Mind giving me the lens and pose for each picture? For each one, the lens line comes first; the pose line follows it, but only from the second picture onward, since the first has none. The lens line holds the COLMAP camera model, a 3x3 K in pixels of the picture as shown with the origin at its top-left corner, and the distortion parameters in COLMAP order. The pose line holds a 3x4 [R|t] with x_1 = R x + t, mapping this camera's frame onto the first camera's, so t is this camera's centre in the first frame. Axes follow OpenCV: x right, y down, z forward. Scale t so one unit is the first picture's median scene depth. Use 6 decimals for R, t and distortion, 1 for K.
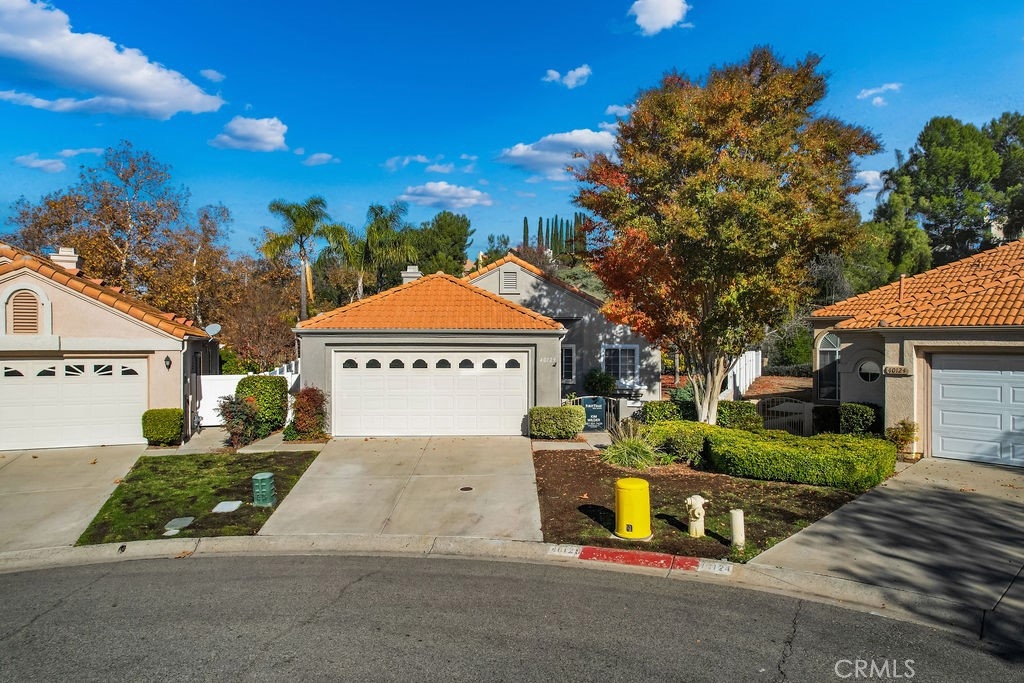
lens RADIAL K [[660.6, 0, 508.2], [0, 660.6, 343.4], [0, 0, 1]] dist [-0.081562, 0.079032]
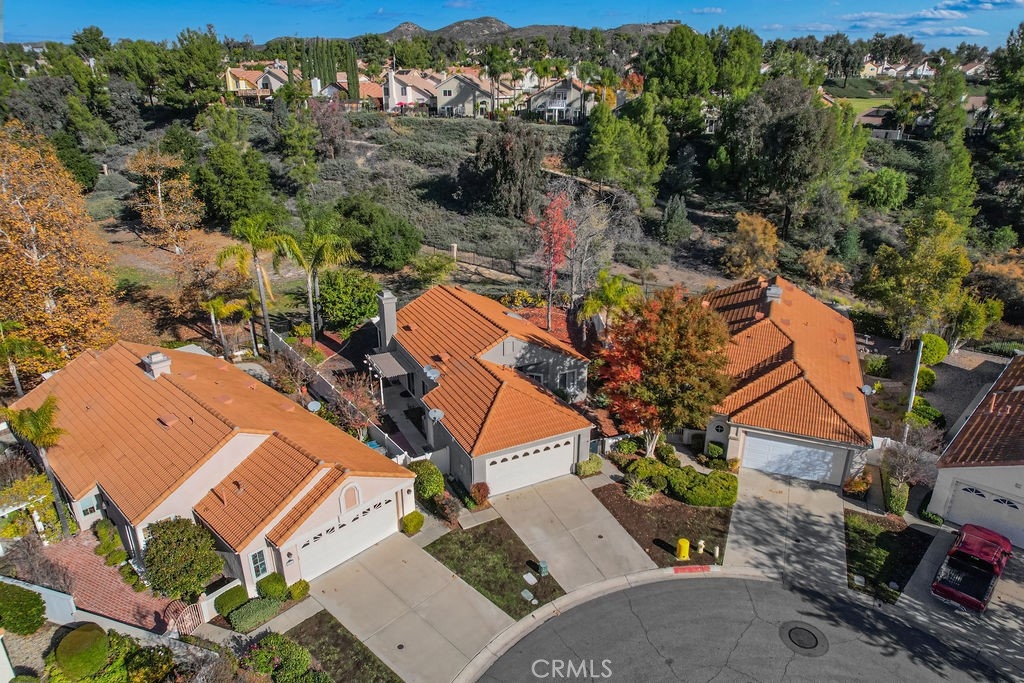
lens RADIAL K [[660.6, 0, 508.2], [0, 660.6, 343.4], [0, 0, 1]] dist [-0.081562, 0.079032]
pose [[0.907326, -0.159028, 0.389191, -1.083011], [0.004048, 0.928964, 0.370148, -1.210614], [-0.420408, -0.334270, 0.843517, -0.606269]]
